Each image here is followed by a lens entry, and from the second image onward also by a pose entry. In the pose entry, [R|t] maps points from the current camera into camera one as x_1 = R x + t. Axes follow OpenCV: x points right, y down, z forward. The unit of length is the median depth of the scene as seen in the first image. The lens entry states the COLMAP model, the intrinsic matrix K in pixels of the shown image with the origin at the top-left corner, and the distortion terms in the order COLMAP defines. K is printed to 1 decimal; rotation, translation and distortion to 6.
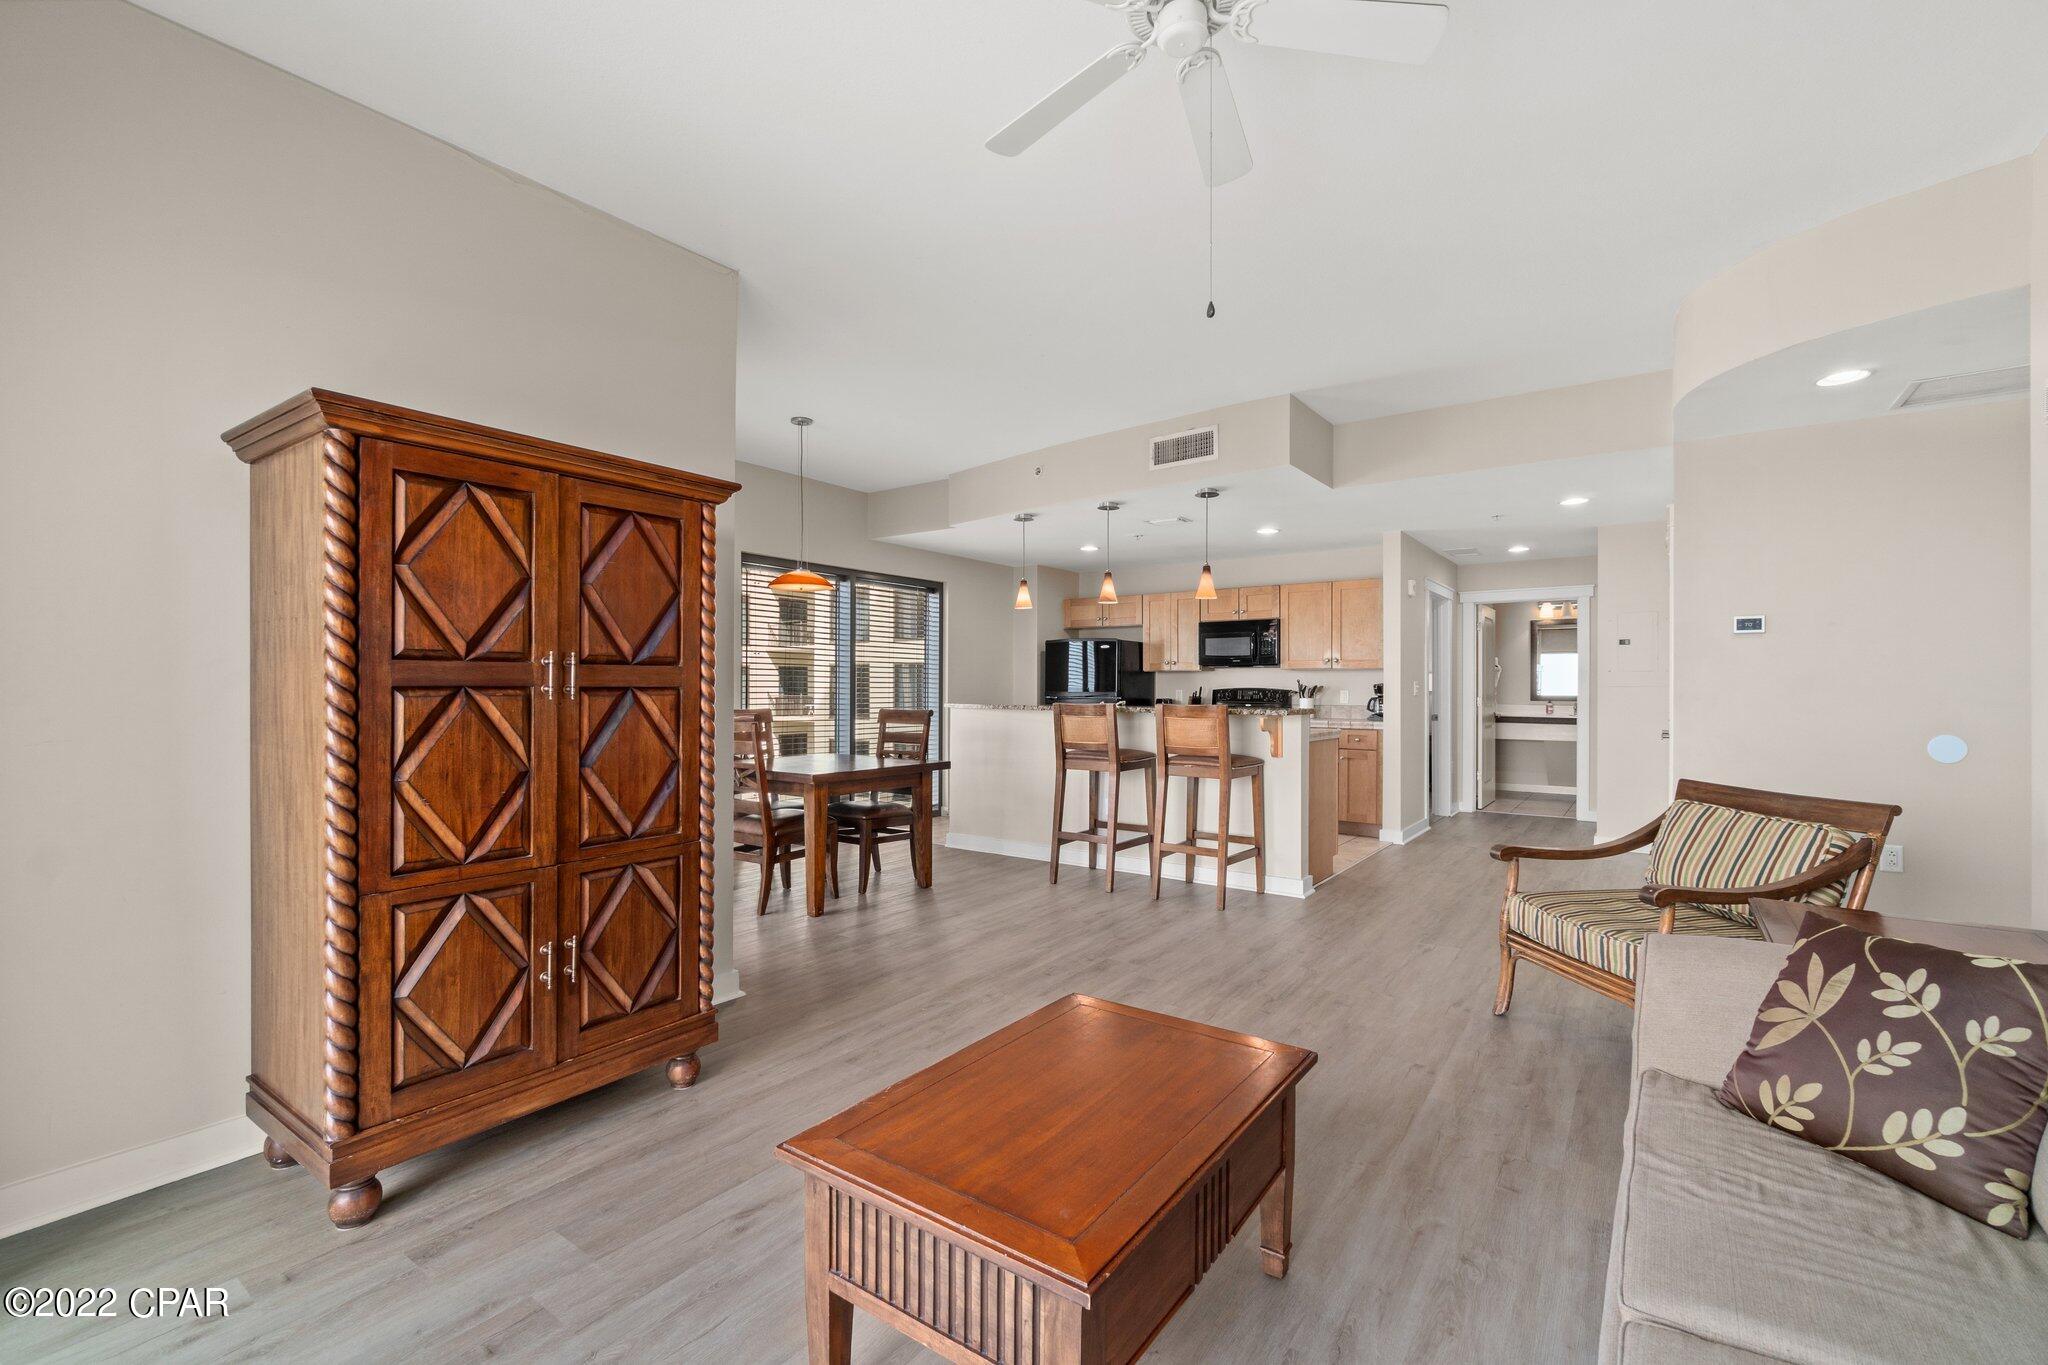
lens RADIAL K [[889.0, 0, 1058.2], [0, 889.0, 683.1], [0, 0, 1]] dist [-0.001934, 0.001476]
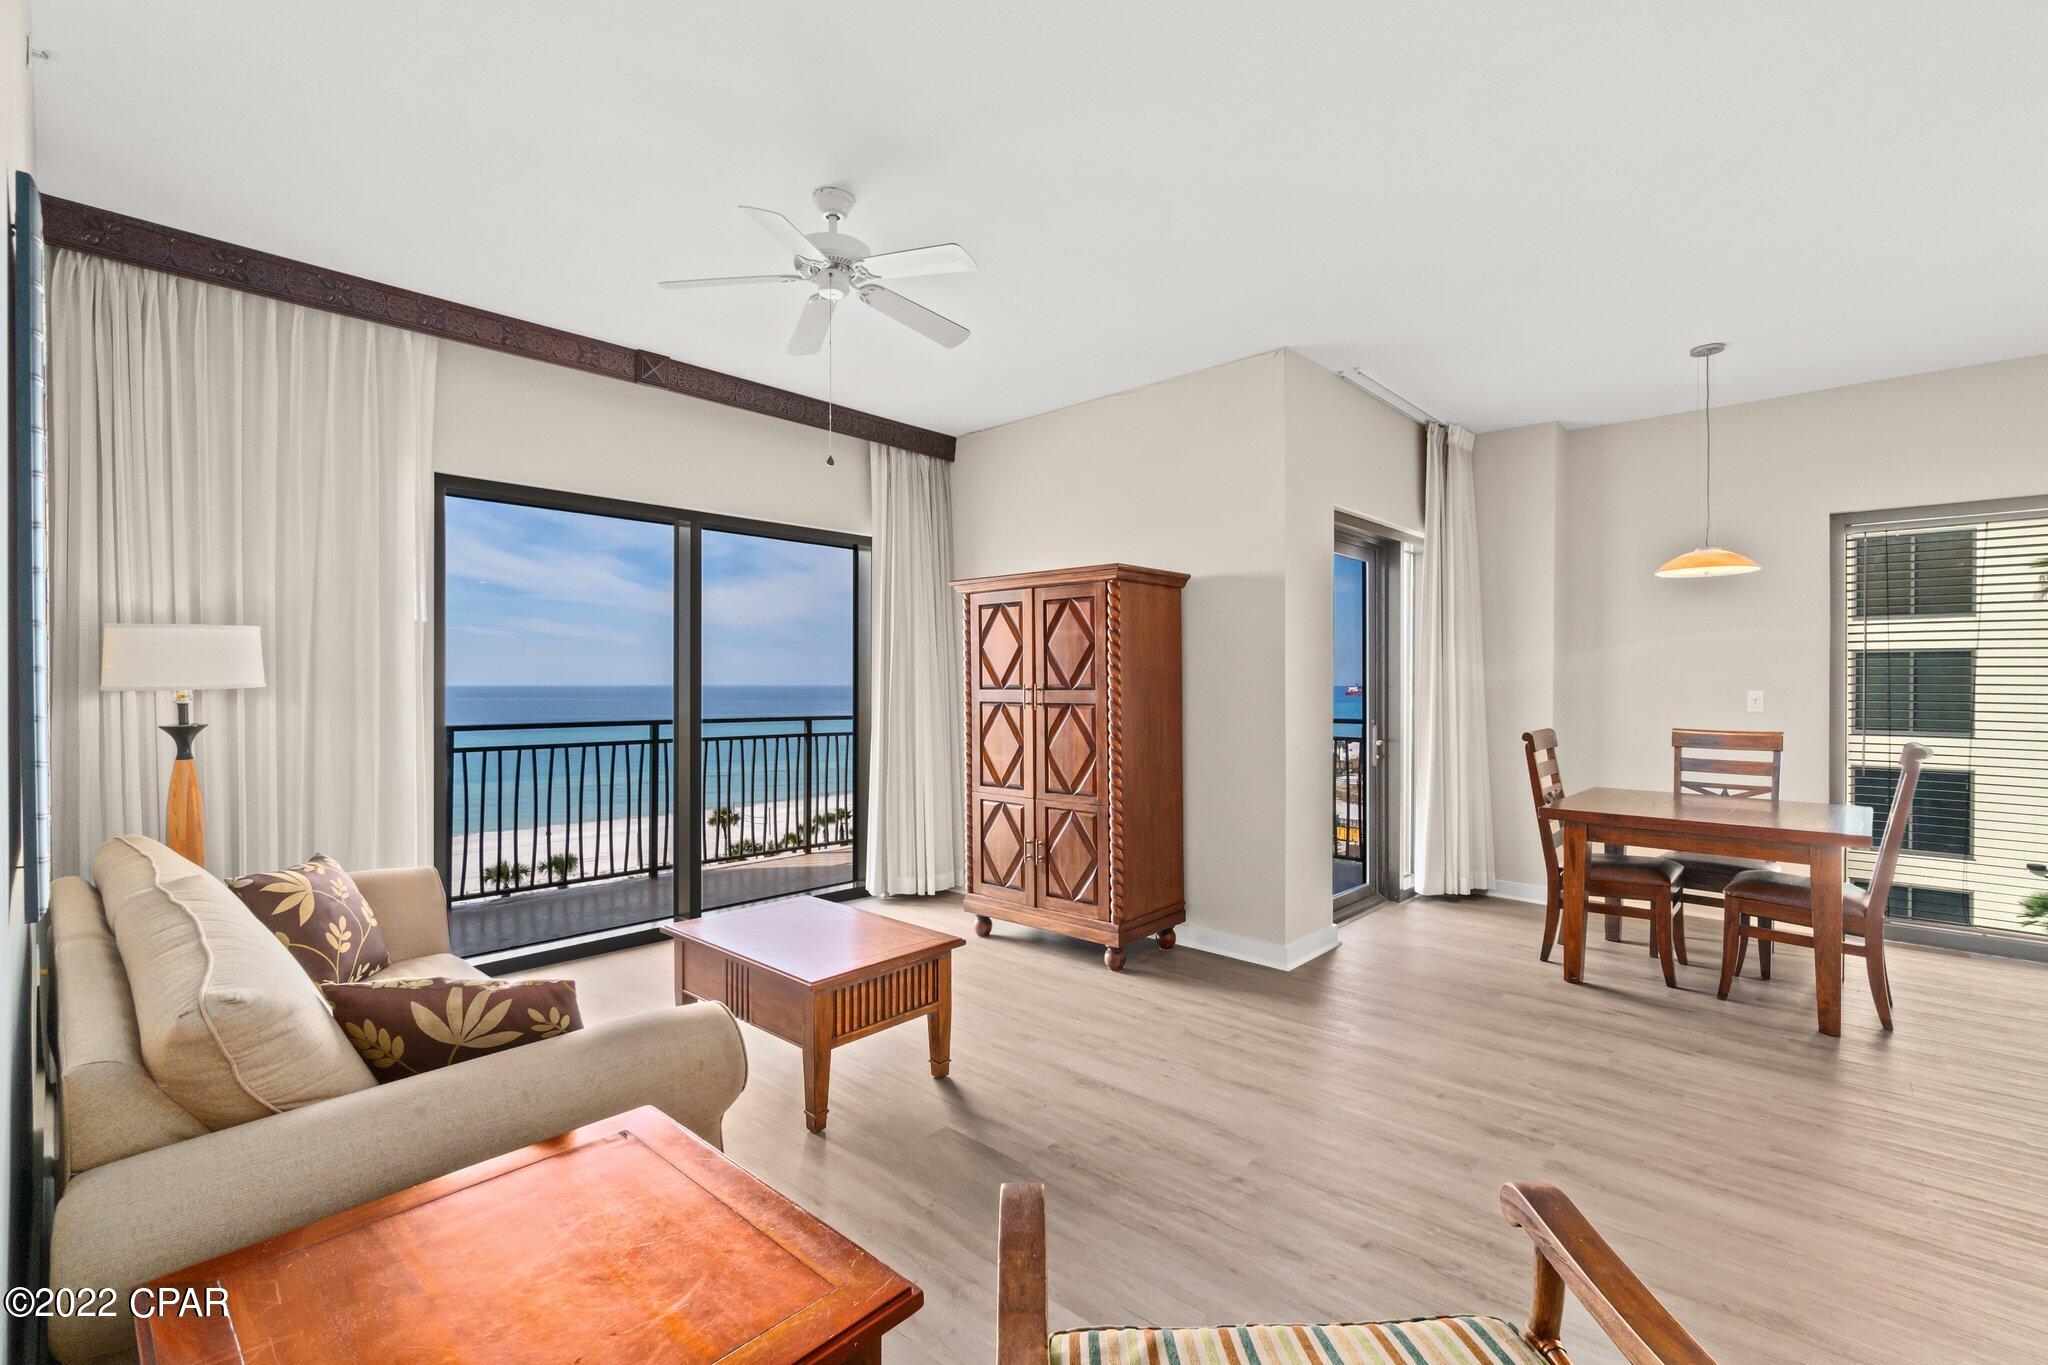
lens RADIAL K [[889.0, 0, 1014.2], [0, 889.0, 685.7], [0, 0, 1]] dist [-0.001934, 0.001476]
pose [[-0.143408, 0.000485, -0.989664, 0.839977], [0.005148, 0.999987, -0.000256, -0.020483], [0.989650, -0.005132, -0.143408, 0.810299]]
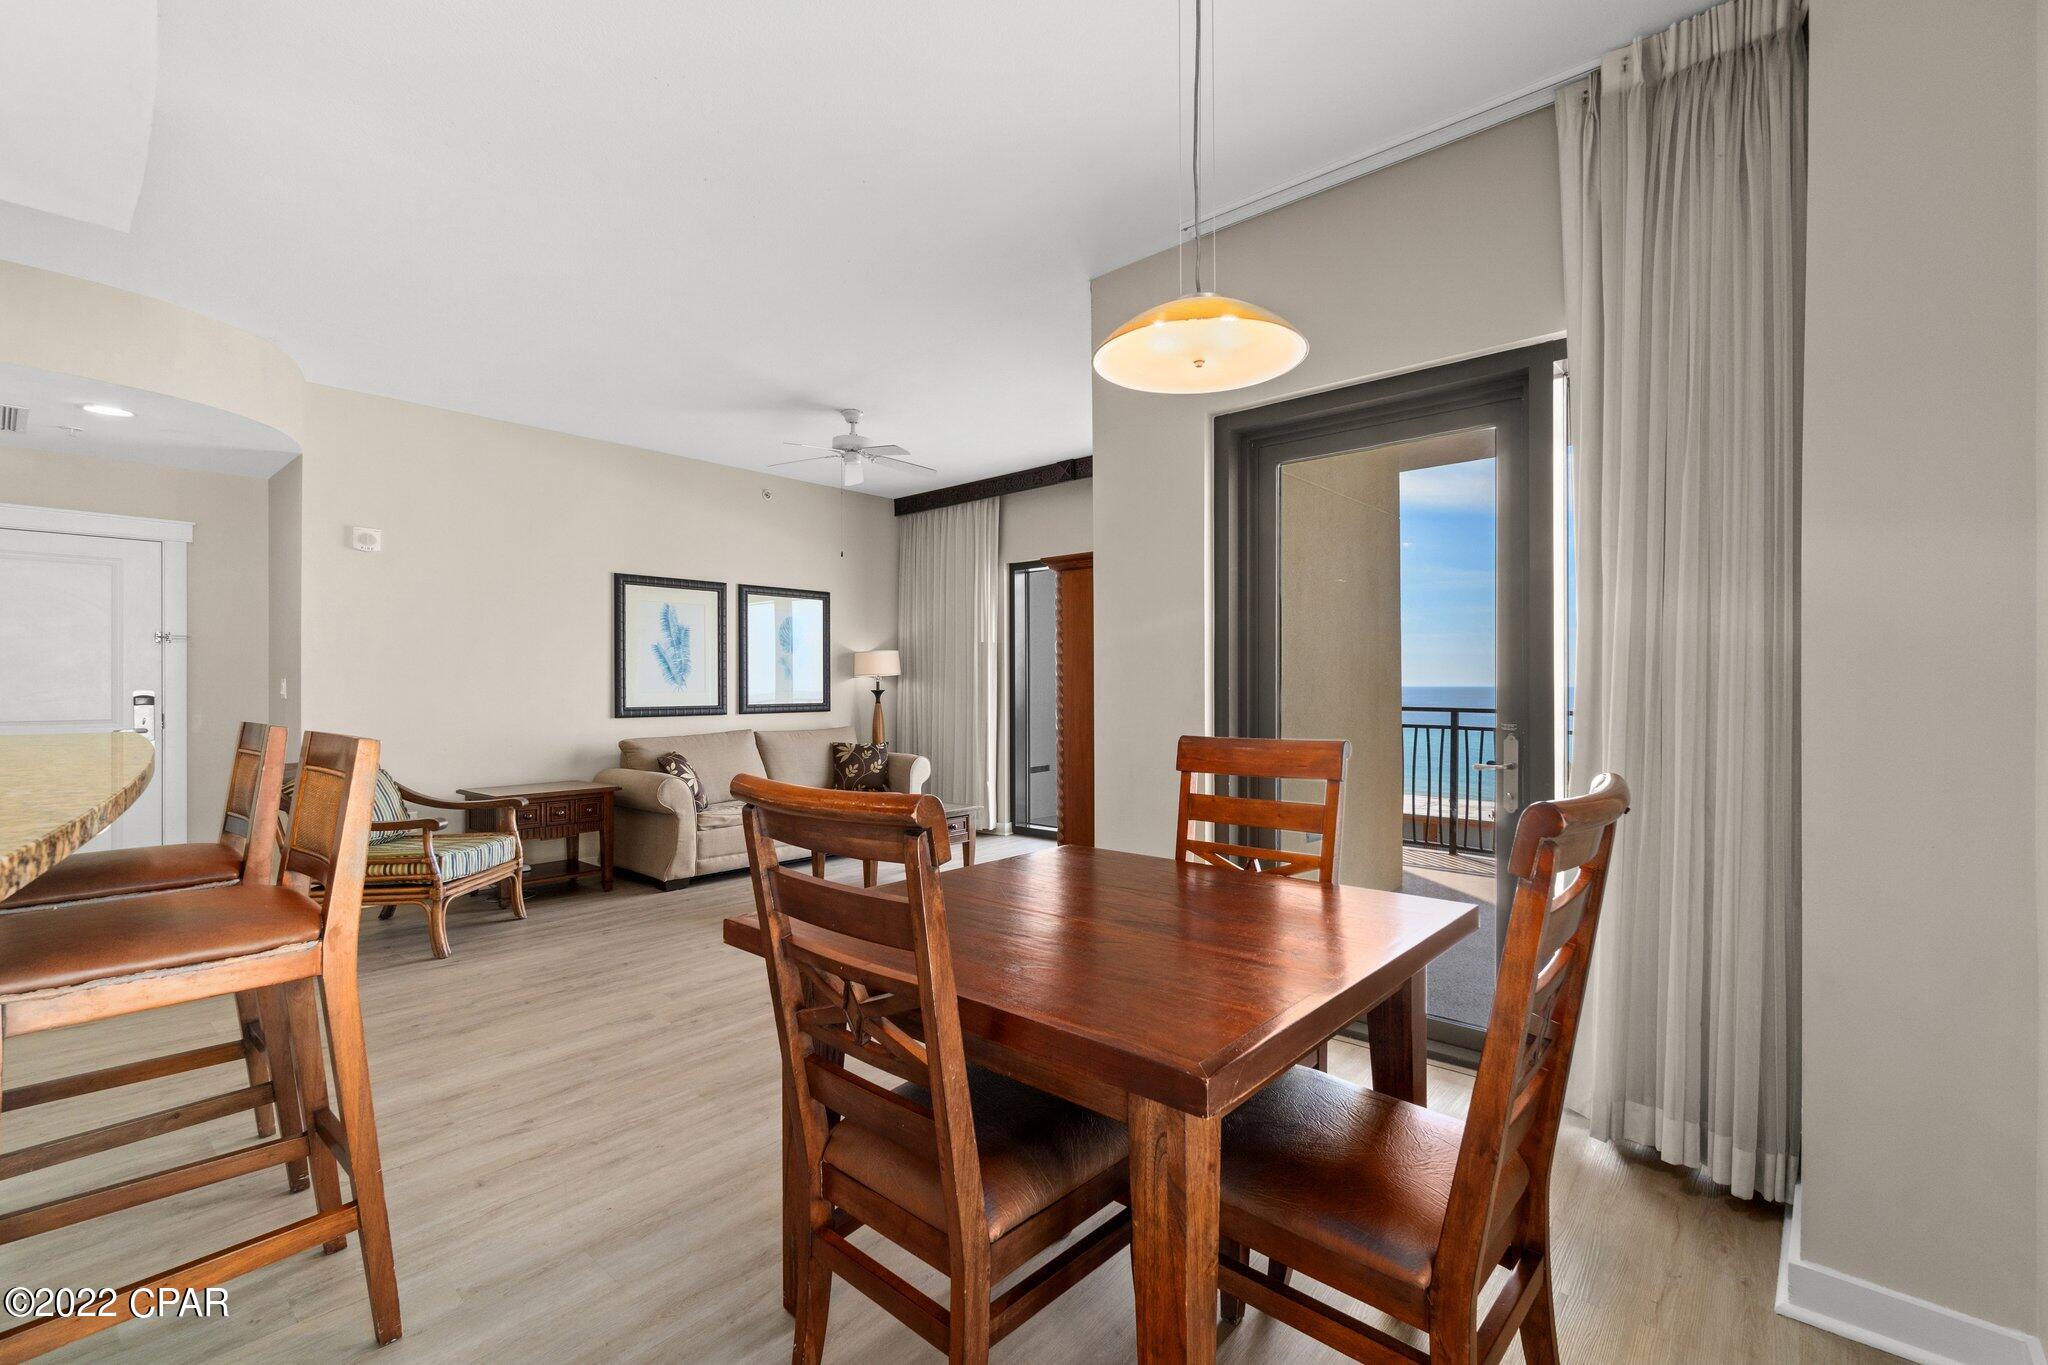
lens RADIAL K [[889.0, 0, 1028.7], [0, 889.0, 687.3], [0, 0, 1]] dist [-0.001934, 0.001476]
pose [[-0.993701, -0.001682, 0.112054, -0.409044], [-0.001730, 0.999998, -0.000332, 0.004799], [-0.112053, -0.000524, -0.993702, 2.016931]]
